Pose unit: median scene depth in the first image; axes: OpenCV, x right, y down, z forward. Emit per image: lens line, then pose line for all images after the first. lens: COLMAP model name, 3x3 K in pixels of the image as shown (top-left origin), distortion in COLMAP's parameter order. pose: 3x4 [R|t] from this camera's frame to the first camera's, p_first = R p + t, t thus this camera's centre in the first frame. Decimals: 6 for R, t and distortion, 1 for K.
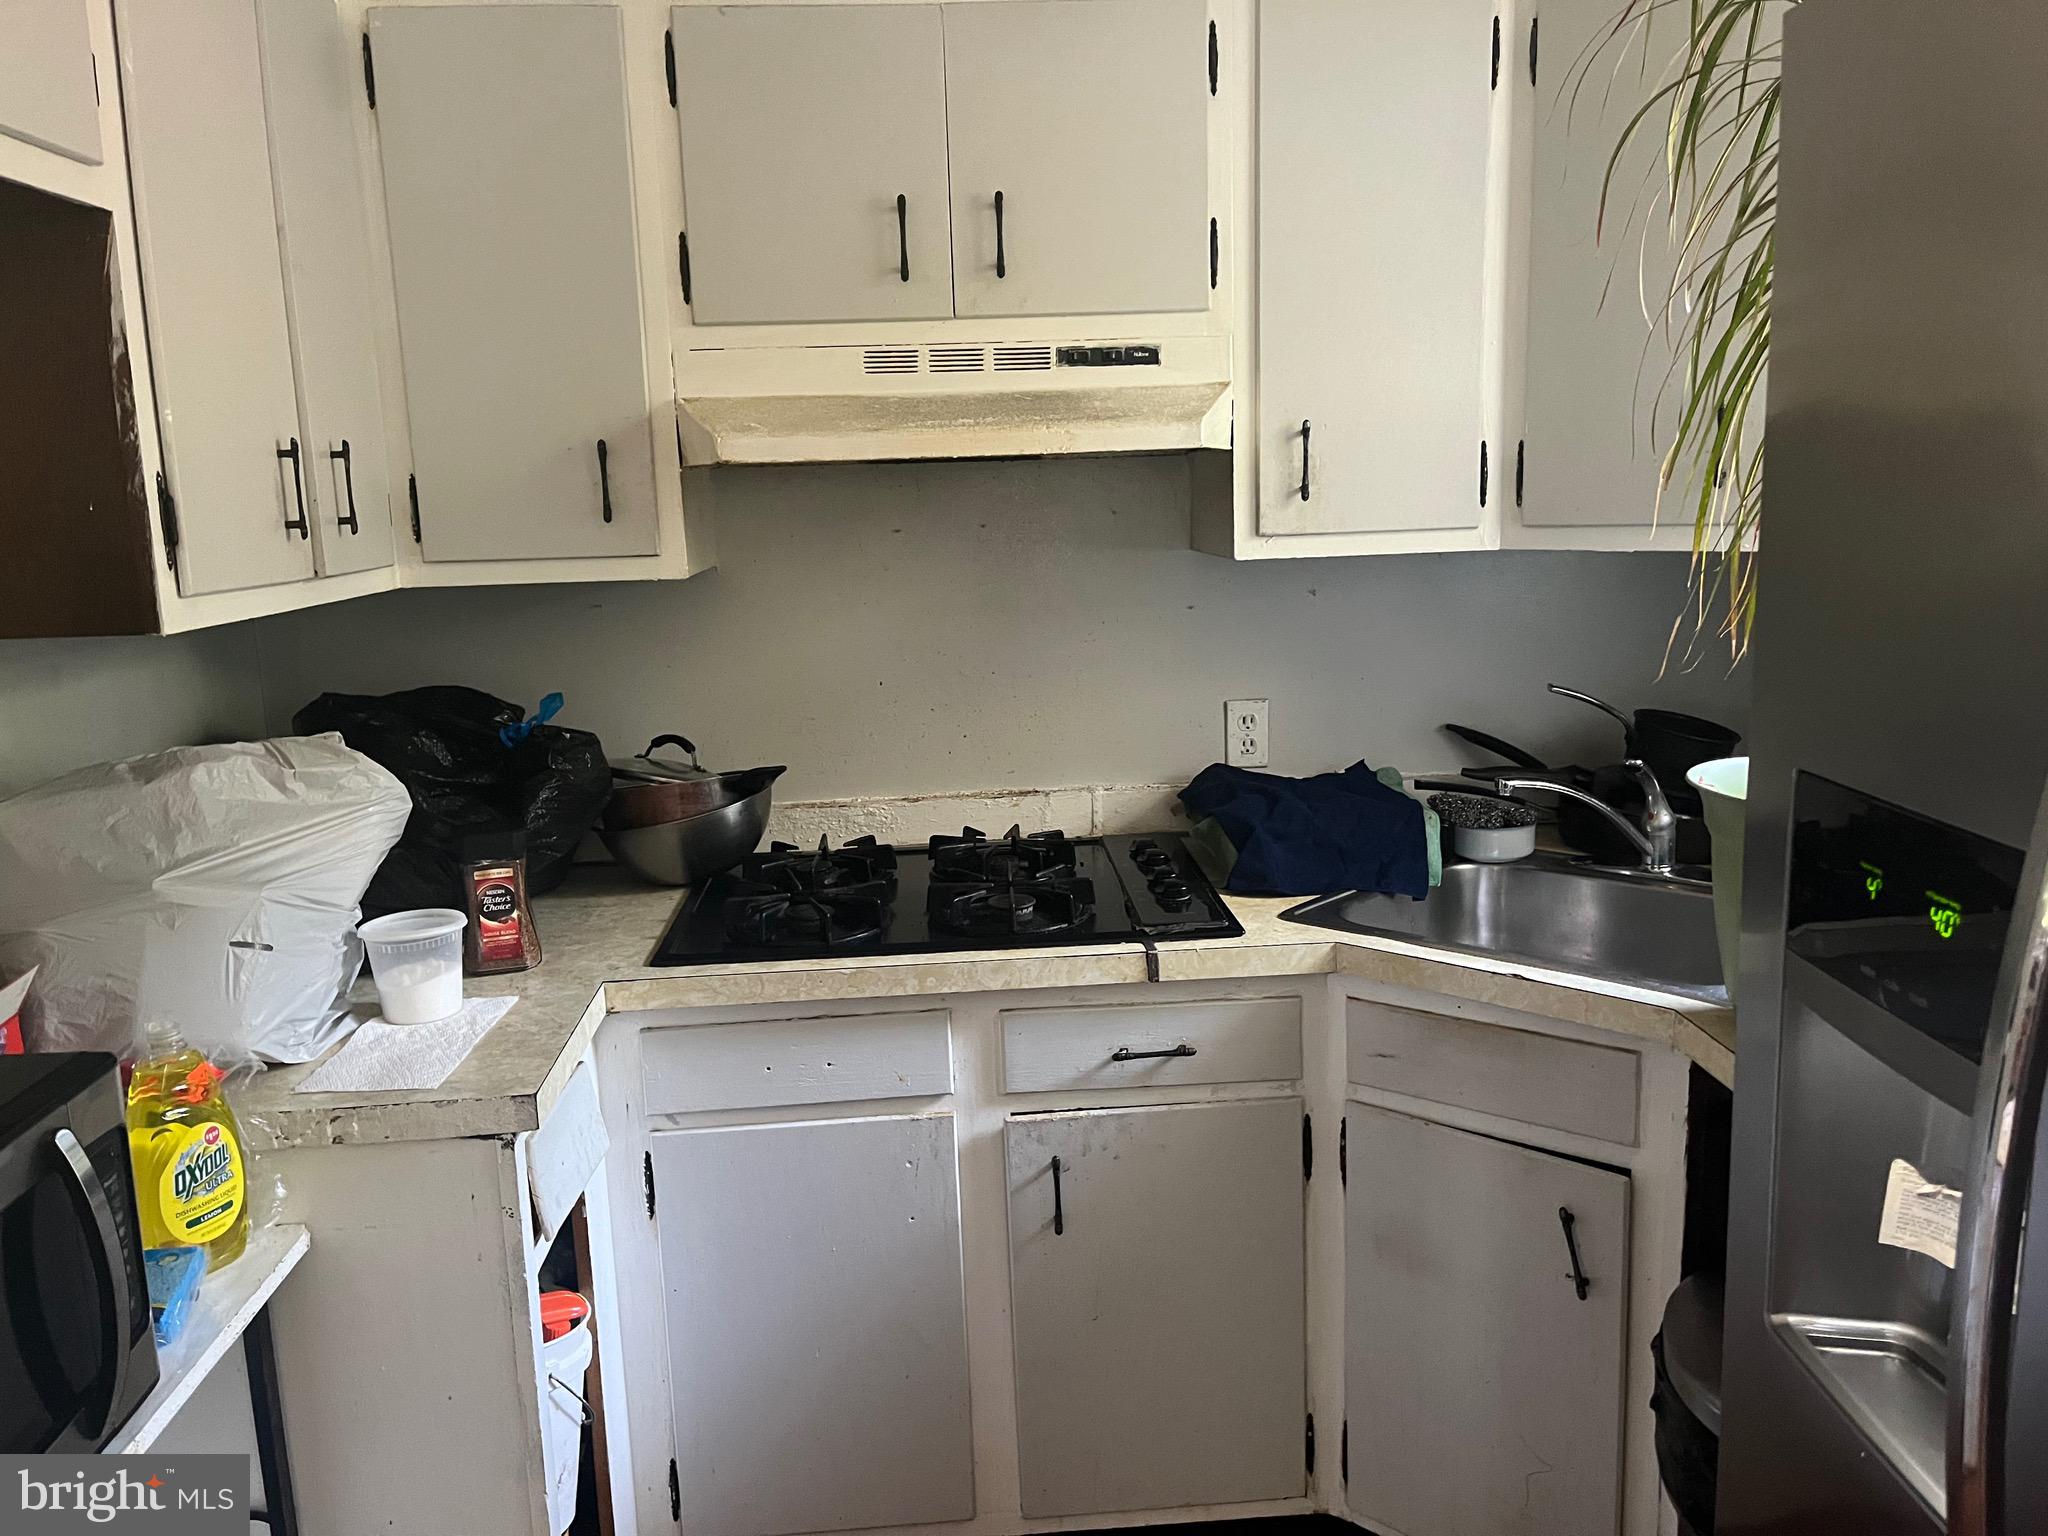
lens RADIAL K [[1546.8, 0, 1024.0], [0, 1546.8, 768.0], [0, 0, 1]] dist [0.092325, -0.113540]
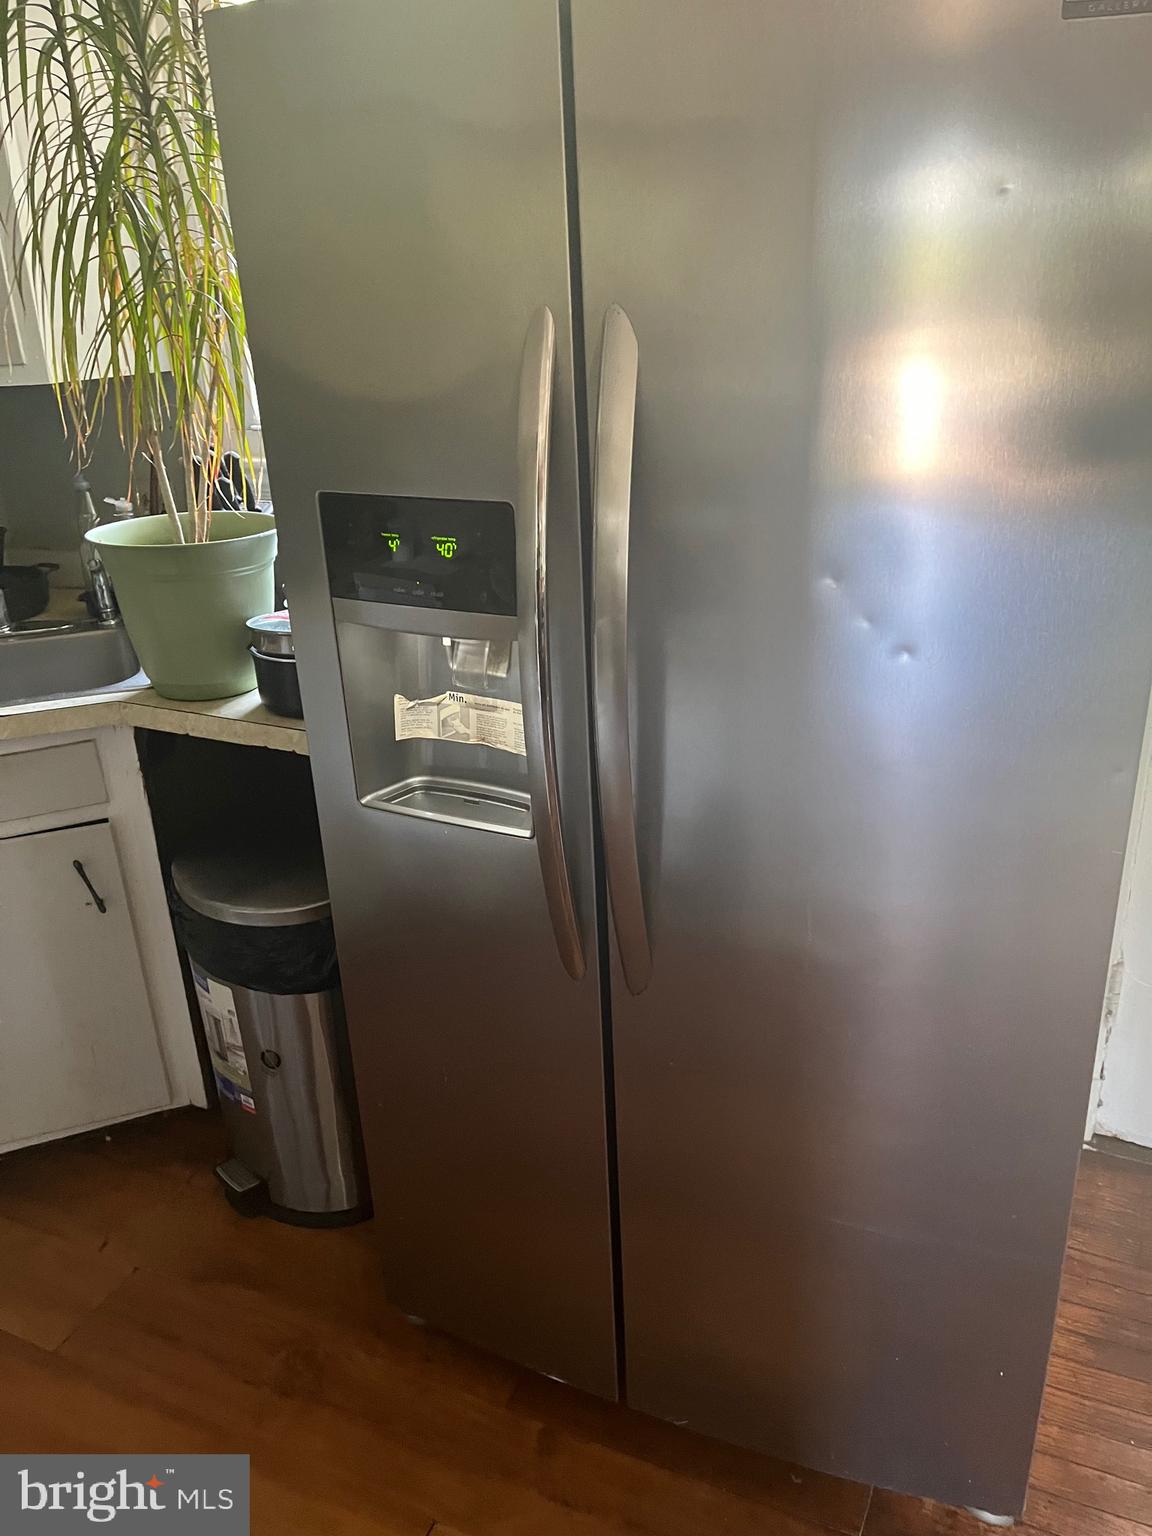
lens RADIAL K [[1160.1, 0, 576.0], [0, 1160.1, 768.0], [0, 0, 1]] dist [0.092325, -0.113540]
pose [[0.480695, -0.329052, 0.812808, -0.293615], [0.190061, 0.943986, 0.269755, -0.003883], [-0.856043, 0.024814, 0.516309, 0.048932]]
